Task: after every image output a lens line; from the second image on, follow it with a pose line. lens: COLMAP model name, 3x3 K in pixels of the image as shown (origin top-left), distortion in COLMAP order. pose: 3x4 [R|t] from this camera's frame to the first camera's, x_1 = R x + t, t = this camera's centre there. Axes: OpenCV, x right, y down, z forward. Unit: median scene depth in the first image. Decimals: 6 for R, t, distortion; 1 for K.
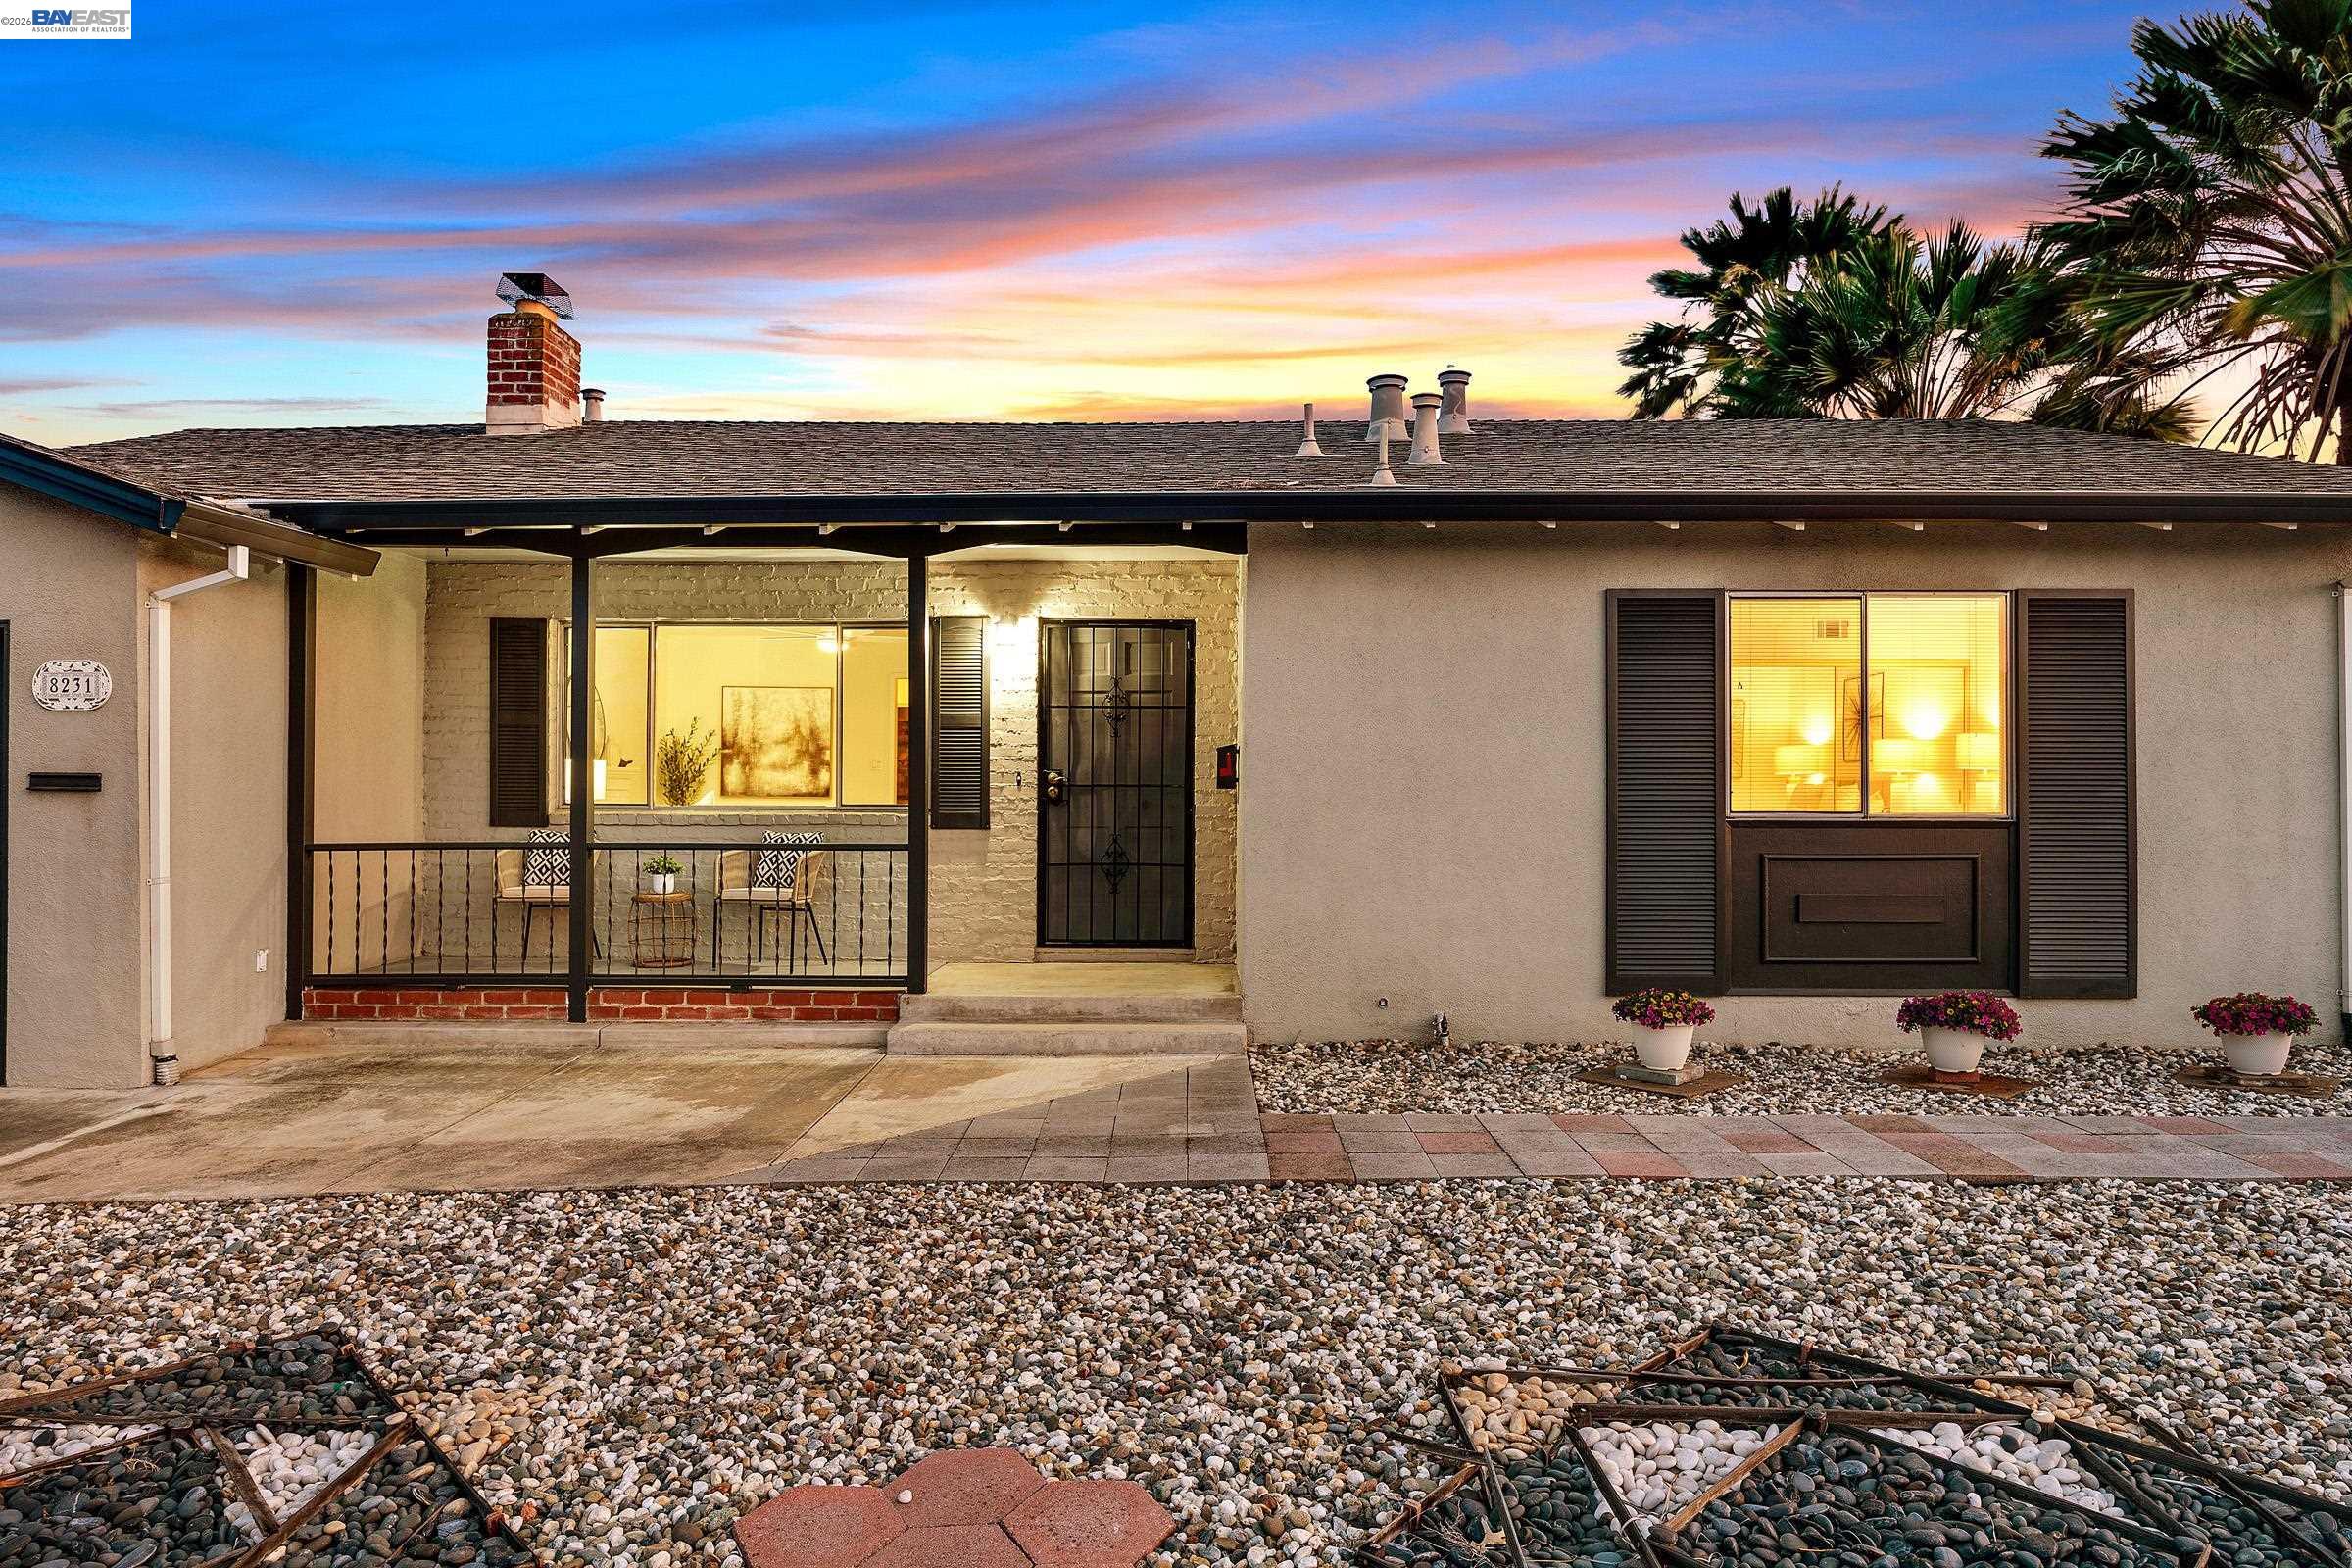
lens RADIAL K [[1471.3, 0, 1182.6], [0, 1471.3, 779.7], [0, 0, 1]] dist [-0.001273, -0.004195]
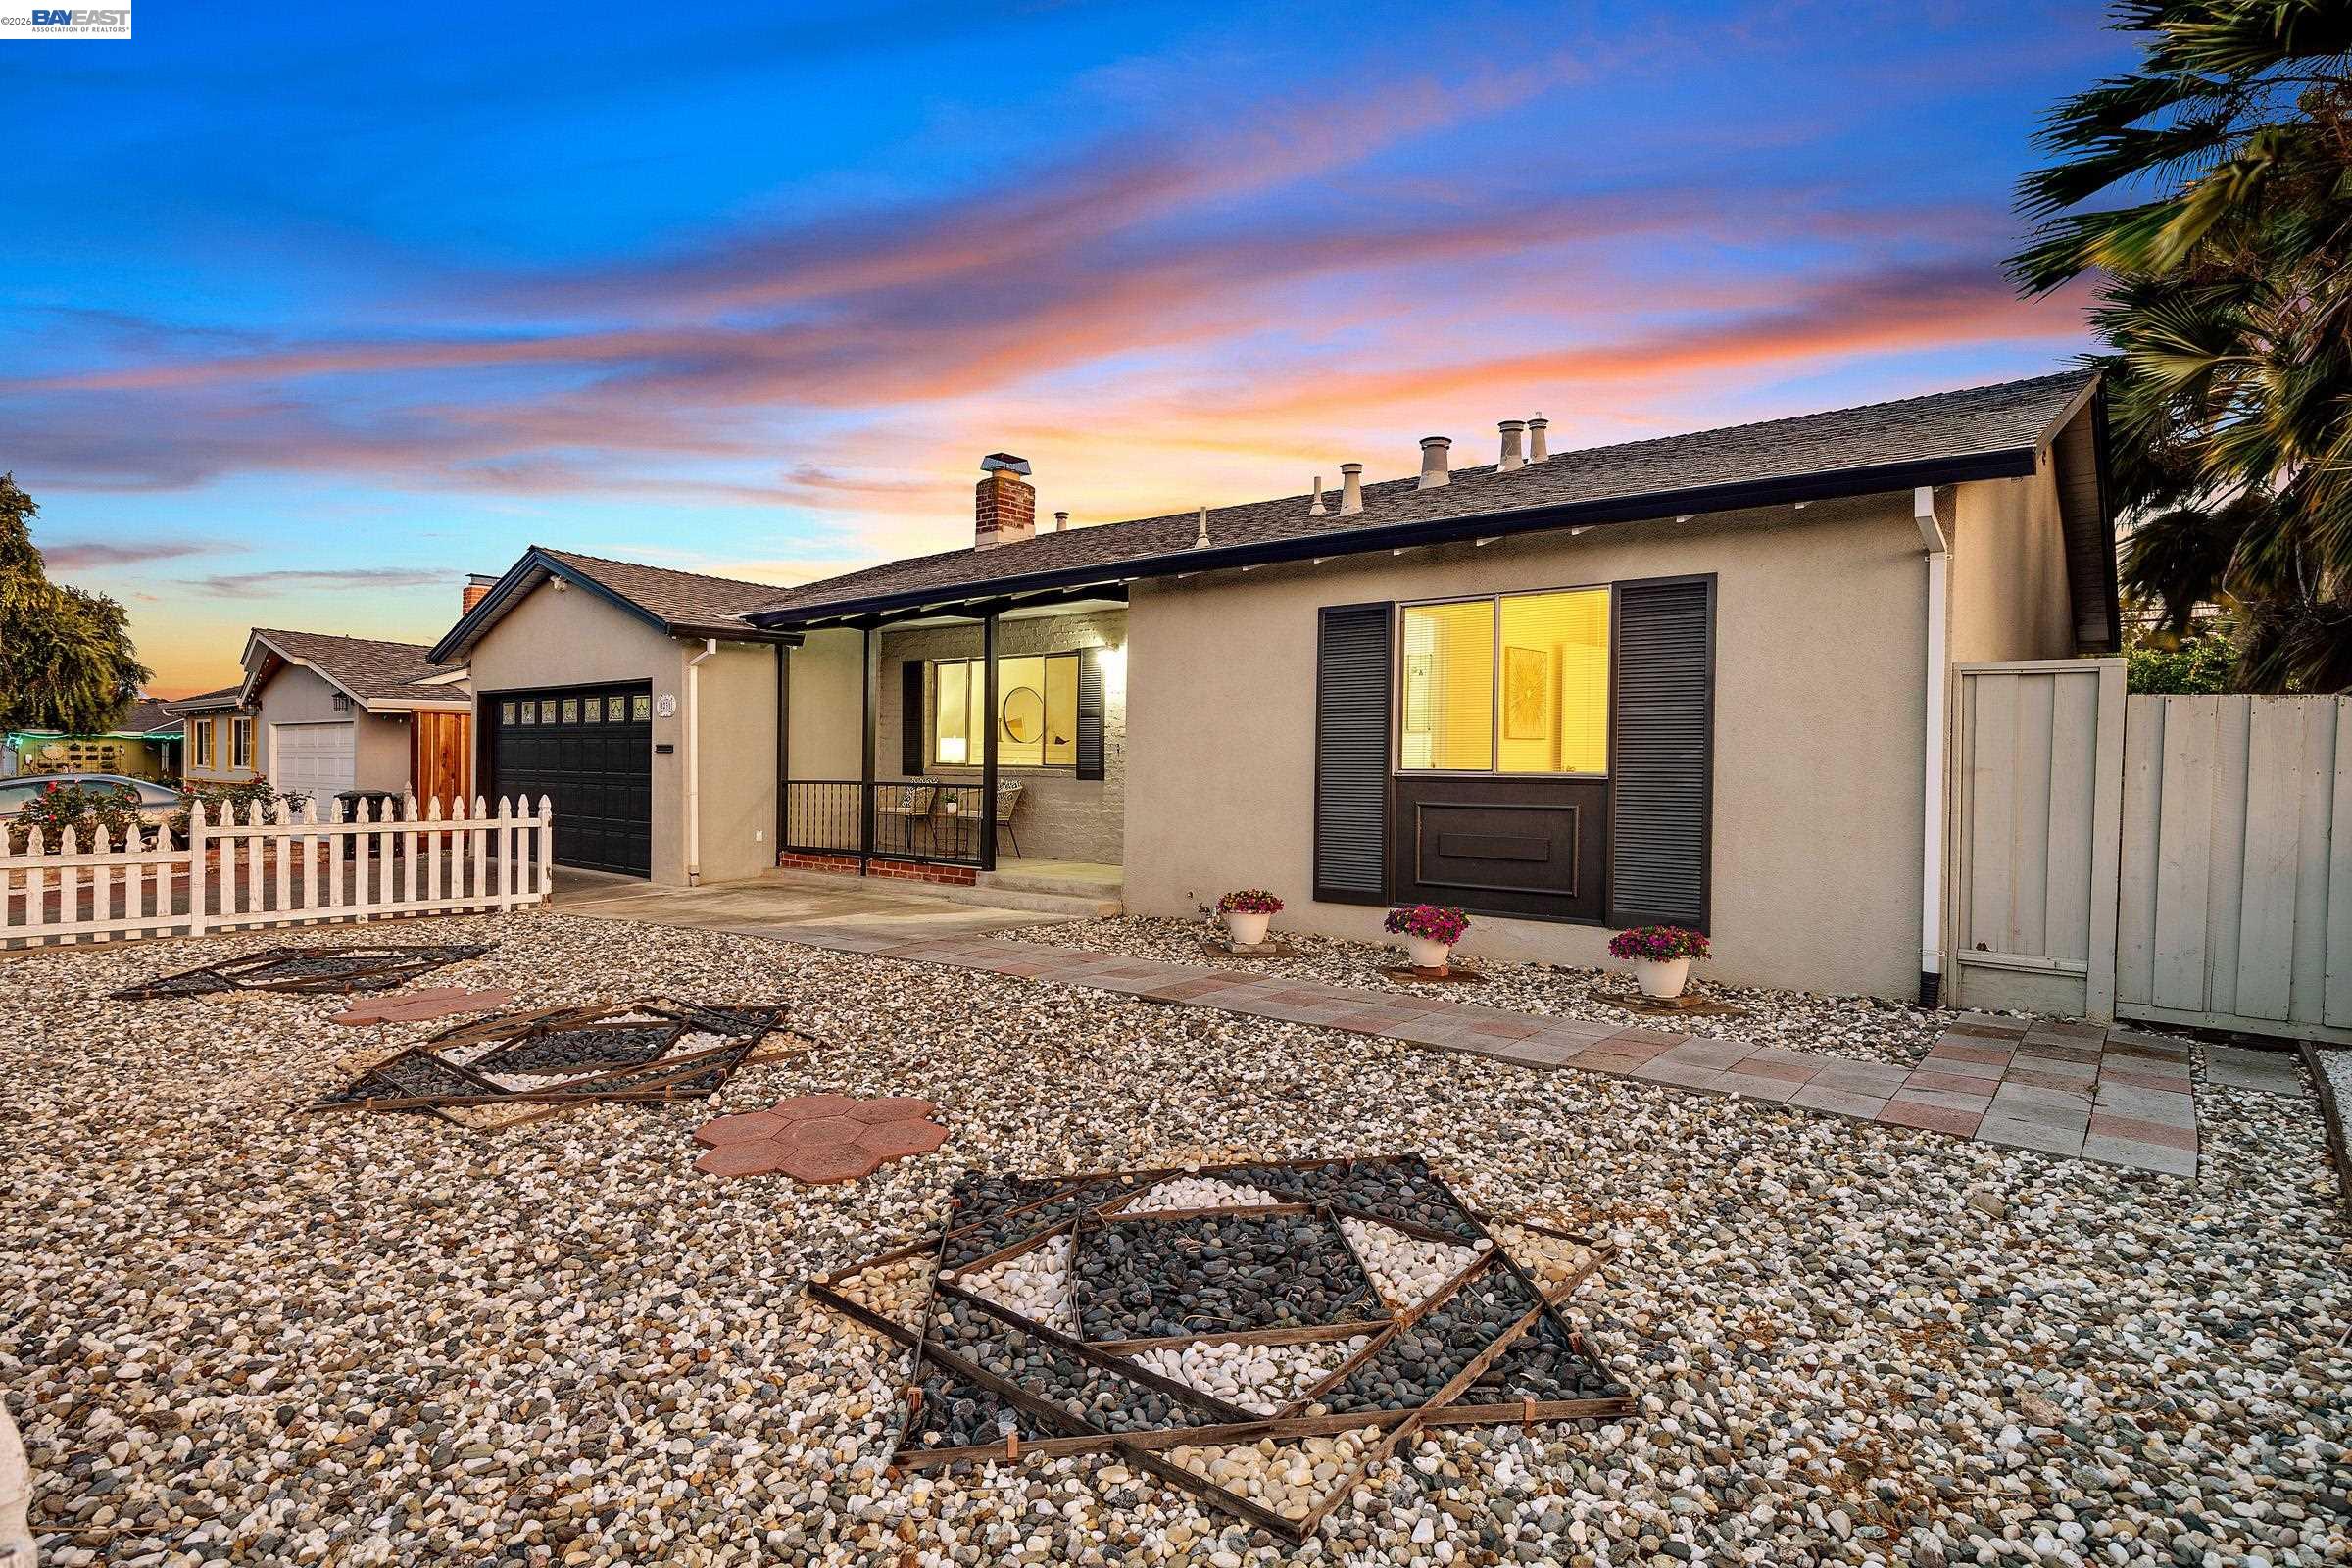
lens RADIAL K [[1235.8, 0, 1168.2], [0, 1235.8, 793.8], [0, 0, 1]] dist [-0.013726, 0.001894]
pose [[0.778139, 0.020602, -0.627754, 0.889554], [-0.004388, 0.999616, 0.027367, 0.013669], [0.628077, -0.018540, 0.777930, 0.006349]]
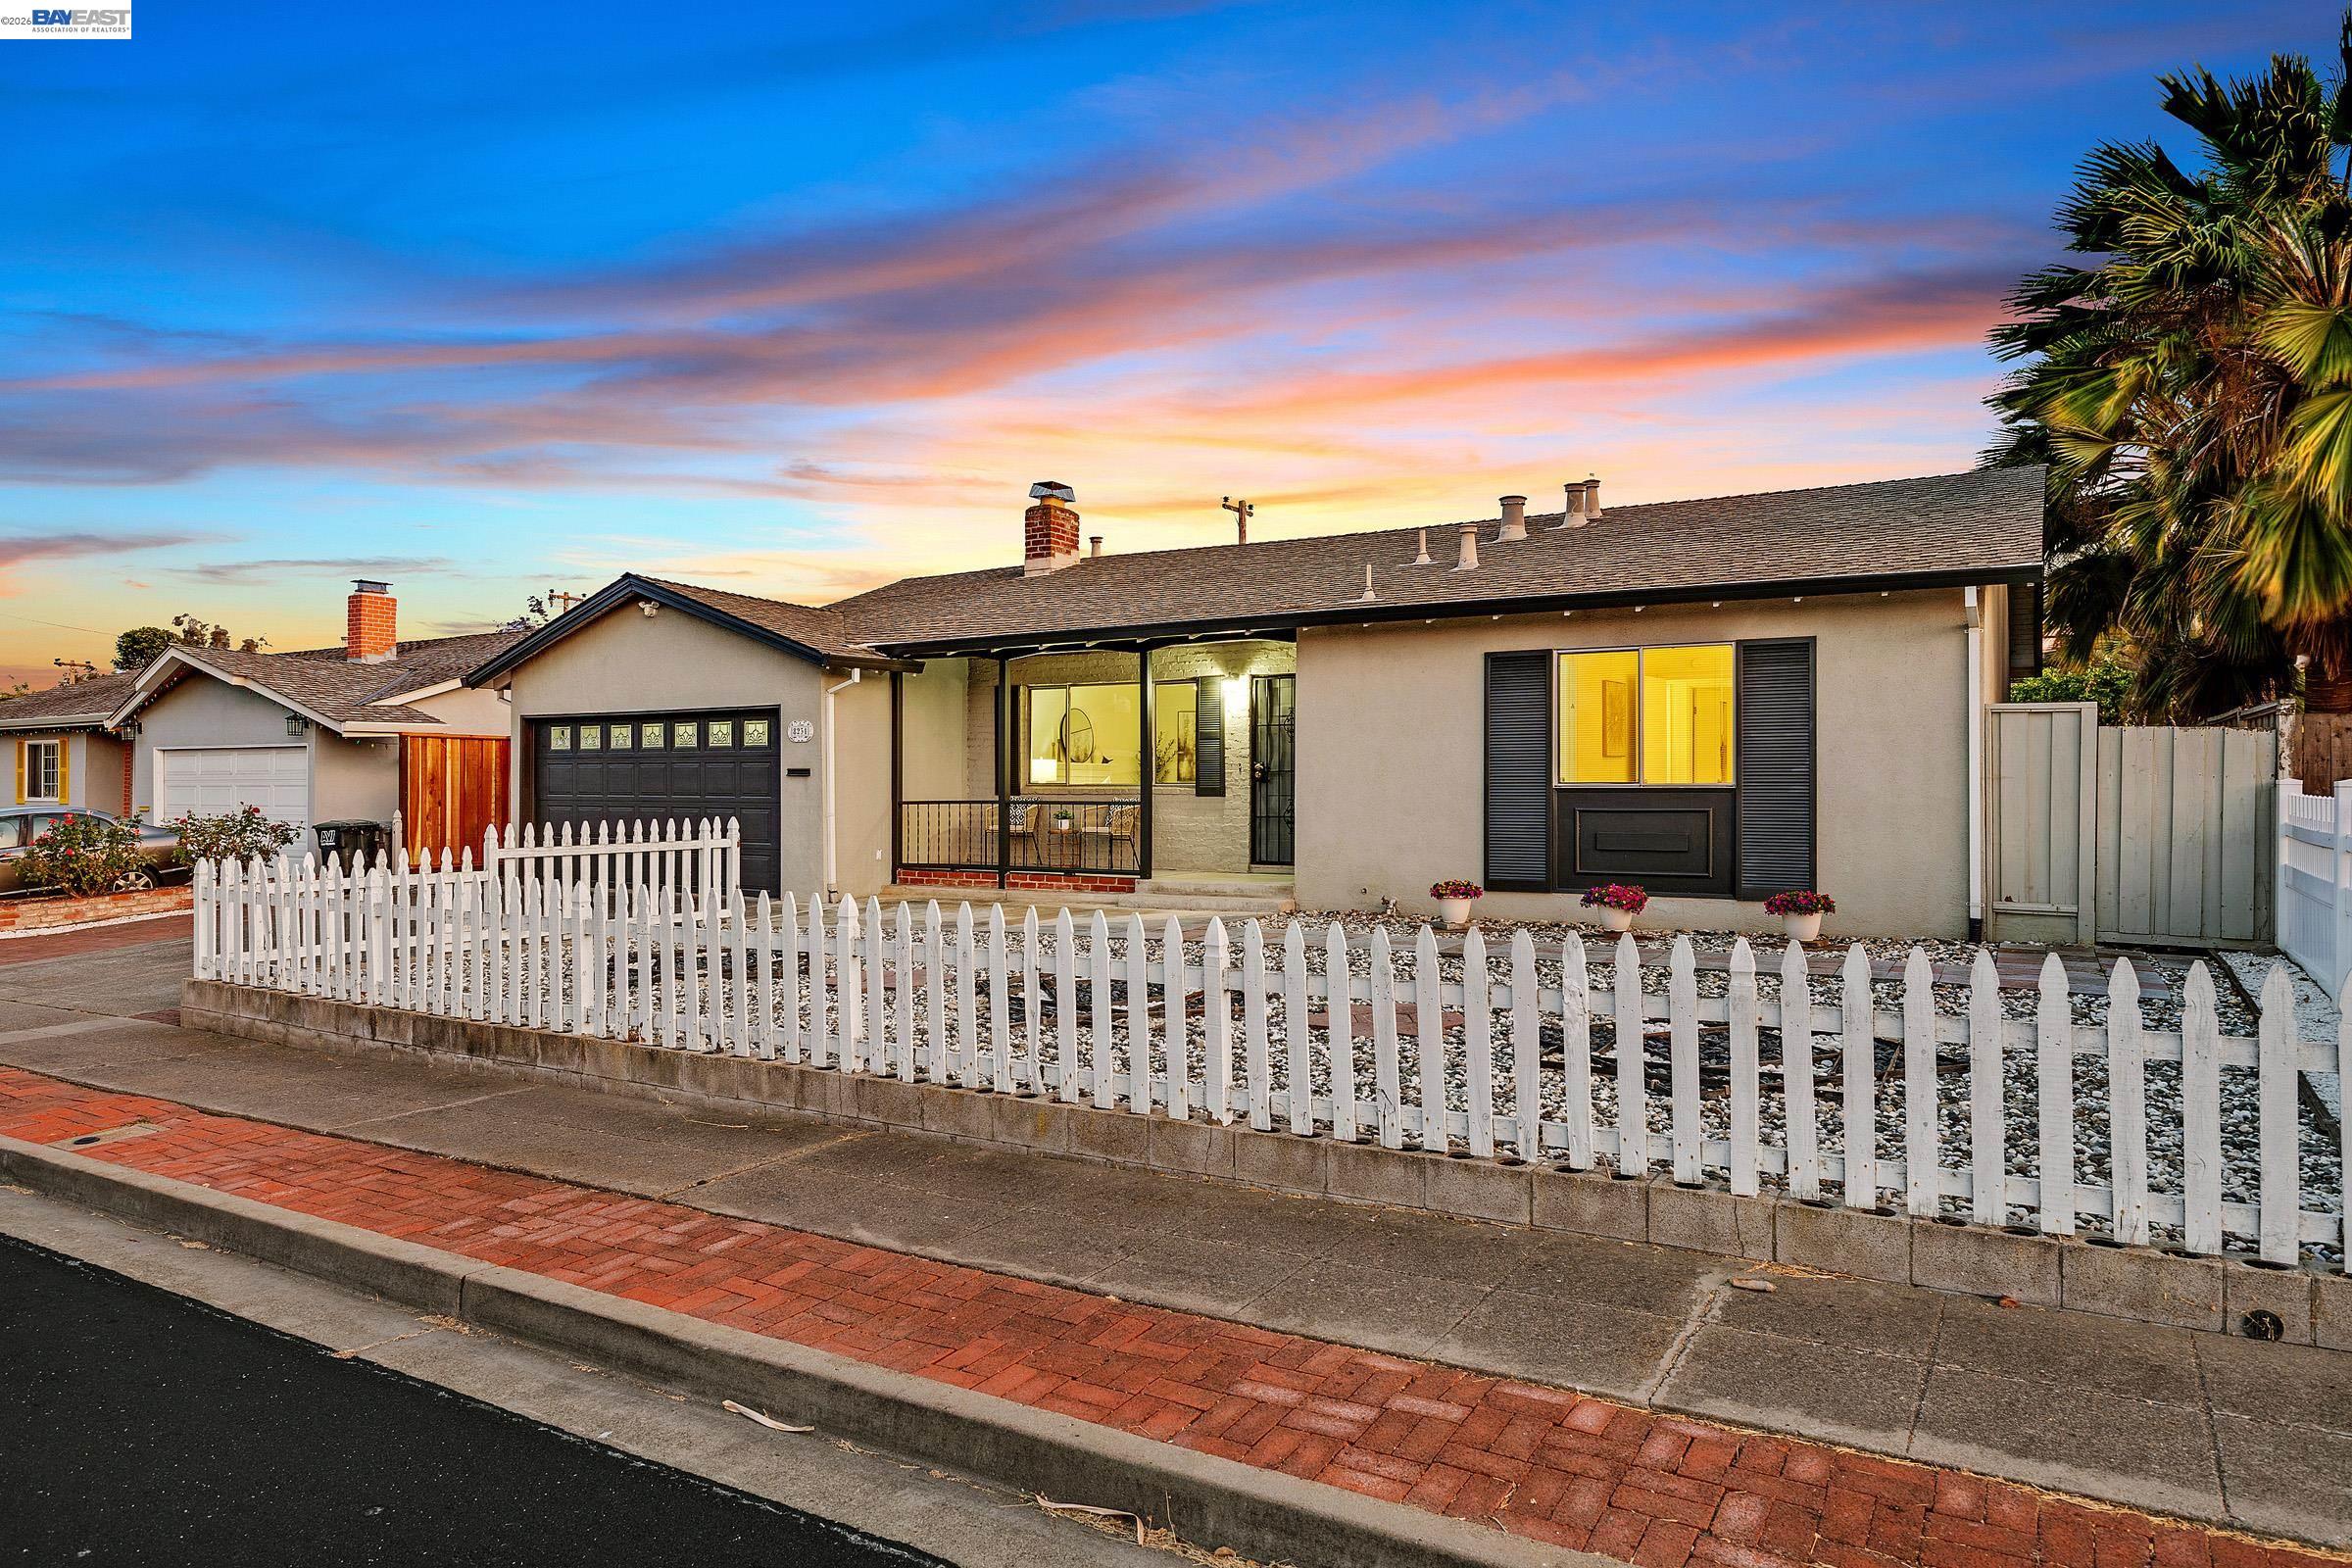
lens RADIAL K [[1471.3, 0, 1181.0], [0, 1471.3, 790.4], [0, 0, 1]] dist [-0.001273, -0.004195]
pose [[0.869342, -0.001746, -0.494208, 0.807063], [0.007039, 0.999936, 0.008848, 0.012234], [0.494161, -0.011171, 0.869299, -0.644392]]
